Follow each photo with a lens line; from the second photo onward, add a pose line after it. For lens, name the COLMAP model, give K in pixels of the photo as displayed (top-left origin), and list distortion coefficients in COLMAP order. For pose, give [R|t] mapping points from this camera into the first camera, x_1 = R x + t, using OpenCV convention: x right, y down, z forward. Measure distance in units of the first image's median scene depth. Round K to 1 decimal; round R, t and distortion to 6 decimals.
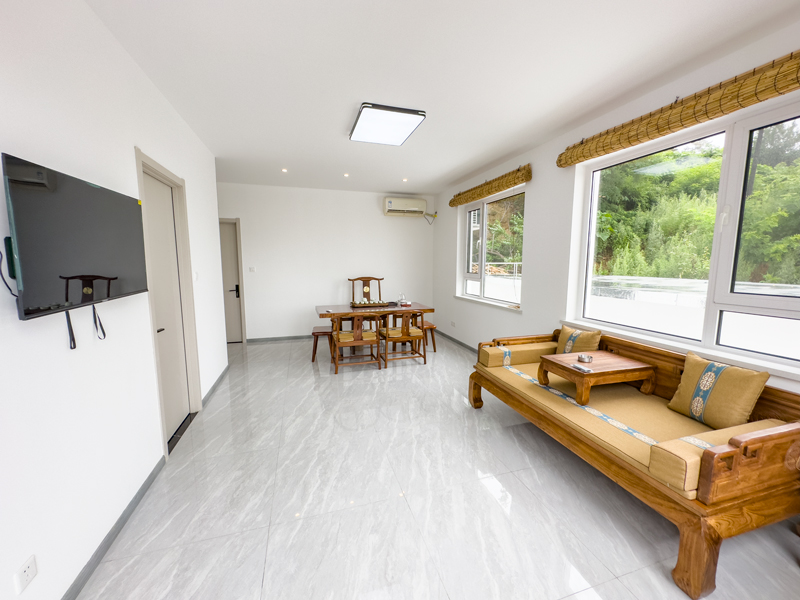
lens RADIAL K [[336.2, 0, 397.1], [0, 336.2, 300.5], [0, 0, 1]] dist [0.012431, -0.000189]
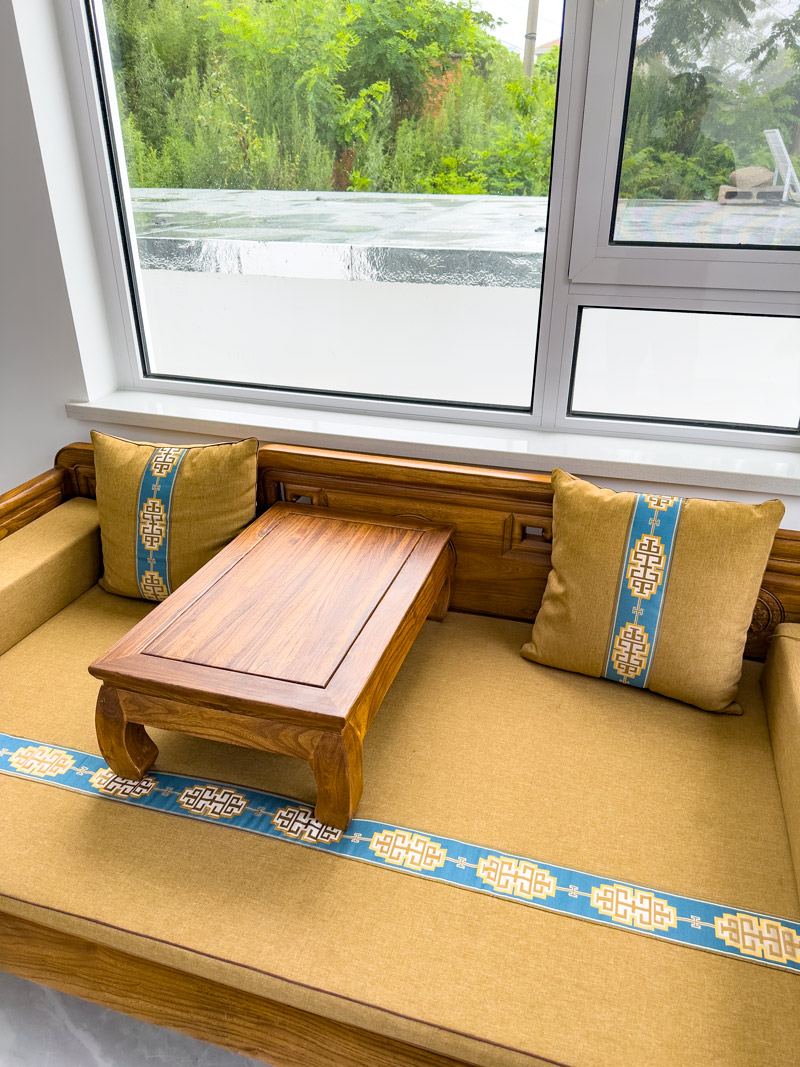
lens RADIAL K [[758.9, 0, 400.1], [0, 758.9, 531.4], [0, 0, 1]] dist [0.010991, -0.010831]
pose [[0.563824, -0.380241, 0.733157, 0.218224], [0.106488, 0.913772, 0.392022, -0.057820], [-0.819001, -0.142959, 0.555697, 0.579961]]
